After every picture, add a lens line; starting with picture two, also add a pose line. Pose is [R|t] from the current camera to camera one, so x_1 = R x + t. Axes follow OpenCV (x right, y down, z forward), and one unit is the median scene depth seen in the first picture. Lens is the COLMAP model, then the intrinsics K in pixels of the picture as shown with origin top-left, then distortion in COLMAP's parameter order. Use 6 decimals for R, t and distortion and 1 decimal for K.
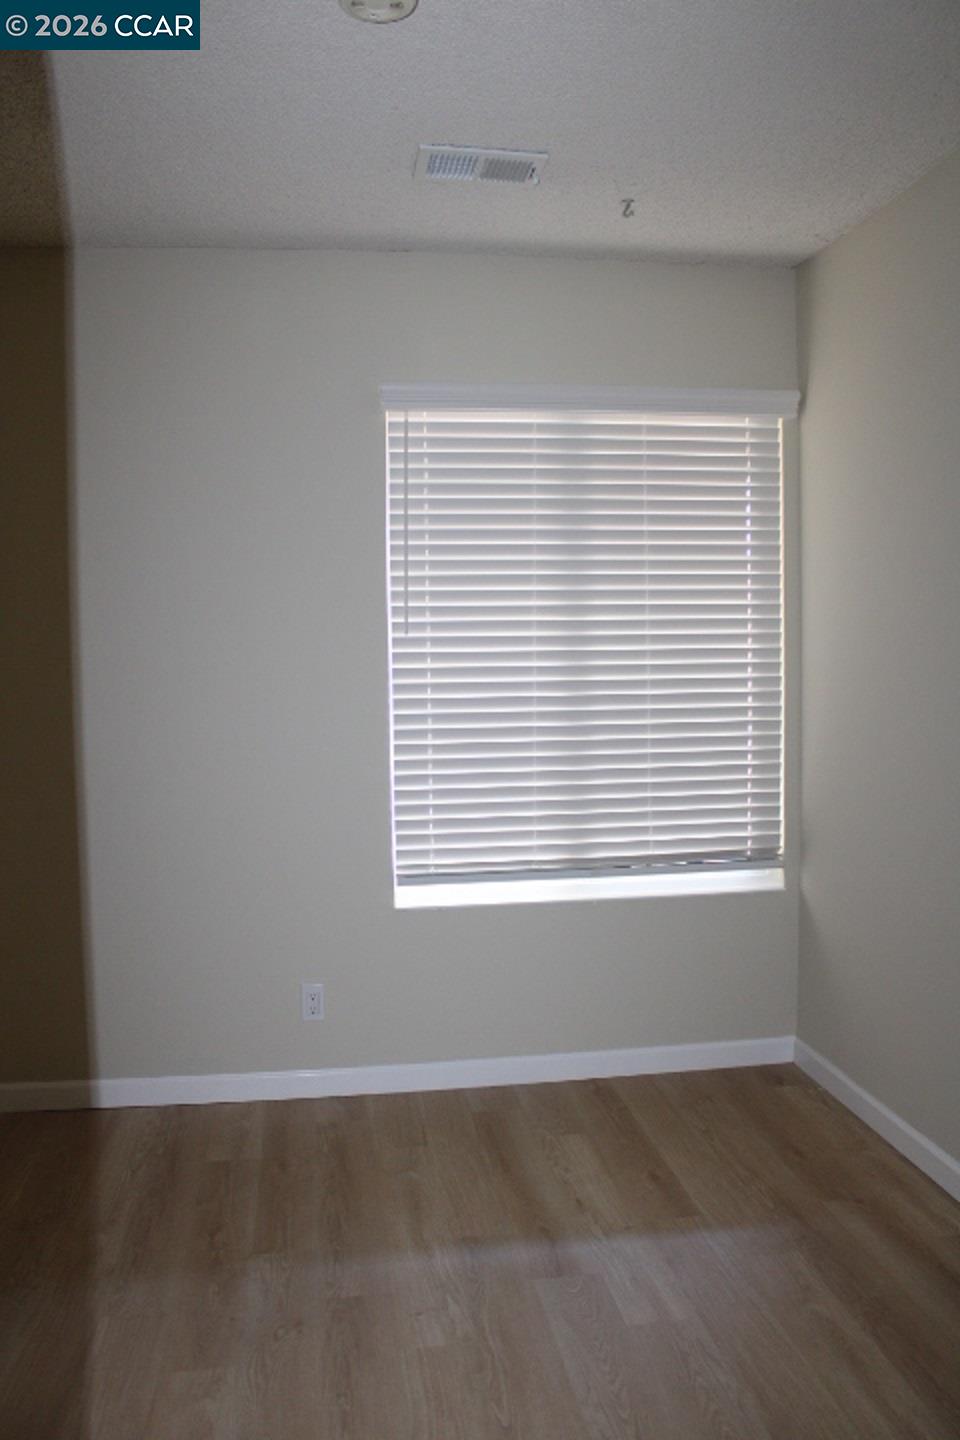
lens RADIAL K [[1205.2, 0, 480.0], [0, 1205.2, 720.0], [0, 0, 1]] dist [-0.164128, 0.143932]
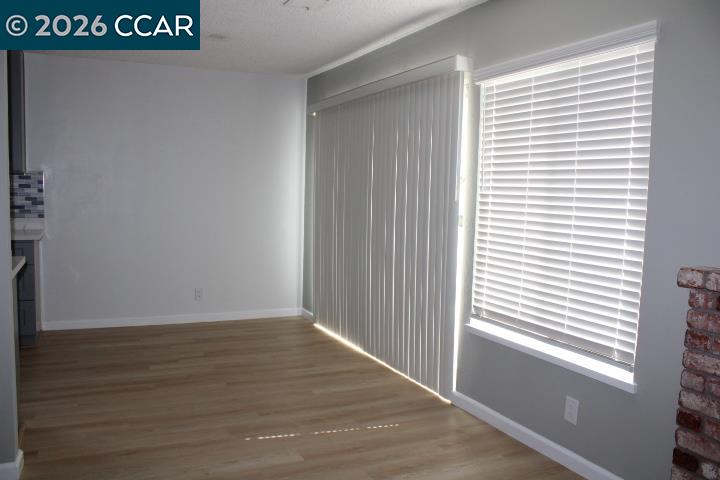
lens RADIAL K [[602.6, 0, 357.5], [0, 602.6, 242.4], [0, 0, 1]] dist [-0.164128, 0.143932]
pose [[0.256608, 0.098958, -0.961436, 0.819653], [-0.087164, 0.993061, 0.078949, -0.049713], [0.962577, 0.063544, 0.263453, 0.524082]]
